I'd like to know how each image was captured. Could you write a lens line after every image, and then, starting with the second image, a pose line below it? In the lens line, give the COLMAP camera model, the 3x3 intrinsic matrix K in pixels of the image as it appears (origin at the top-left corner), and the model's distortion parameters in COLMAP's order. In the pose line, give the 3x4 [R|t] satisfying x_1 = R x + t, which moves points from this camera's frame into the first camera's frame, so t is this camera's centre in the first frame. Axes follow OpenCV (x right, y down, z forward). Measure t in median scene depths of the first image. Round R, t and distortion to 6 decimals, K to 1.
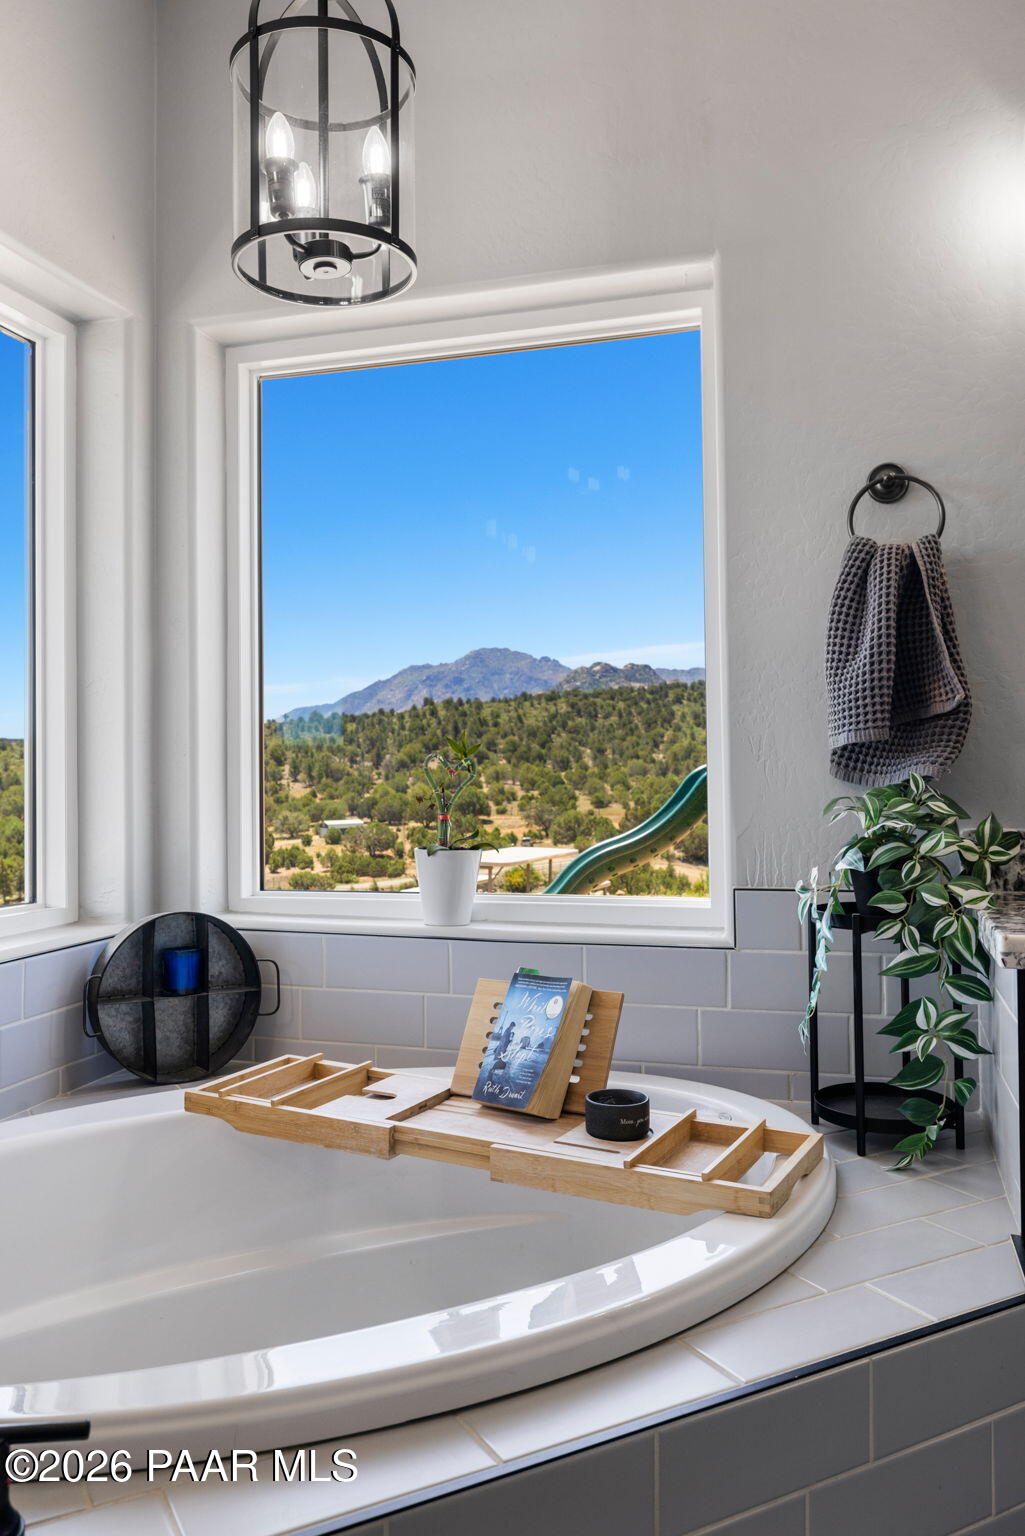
lens RADIAL K [[1197.8, 0, 512.5], [0, 1197.8, 768.0], [0, 0, 1]] dist [0.003639, 0.003556]
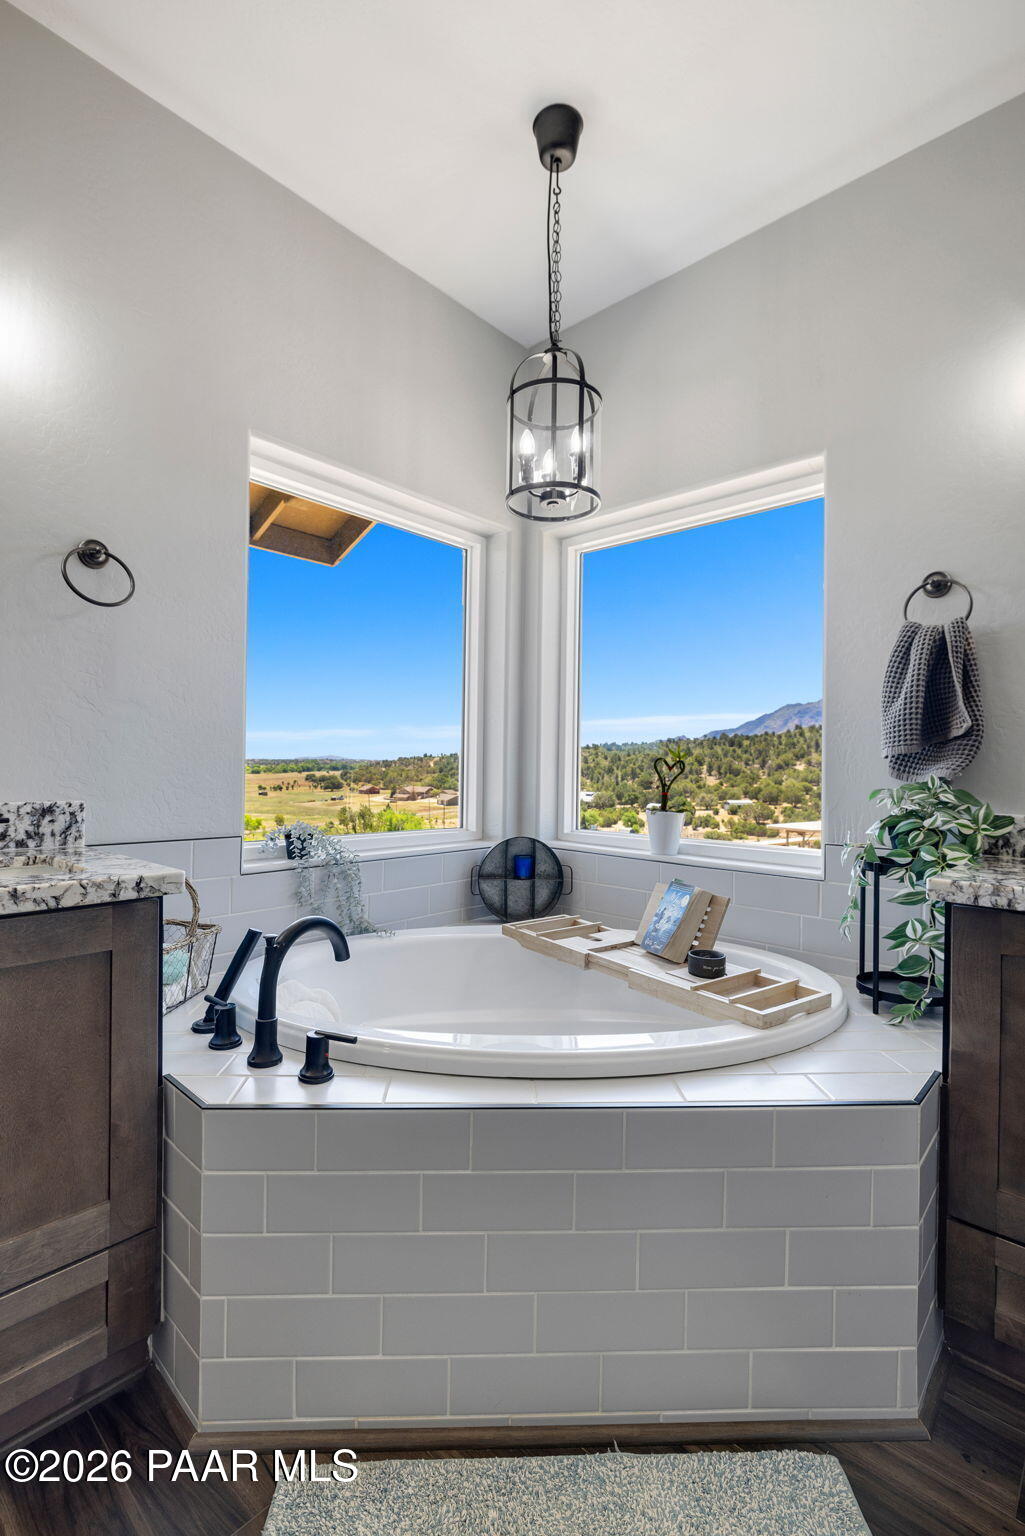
lens RADIAL K [[714.1, 0, 515.1], [0, 714.1, 776.4], [0, 0, 1]] dist [-0.000406, 0.000187]
pose [[0.900590, 0.028727, -0.433720, 0.256944], [-0.022876, 0.999563, 0.018705, 0.001477], [0.434068, -0.006924, 0.900853, -0.057651]]
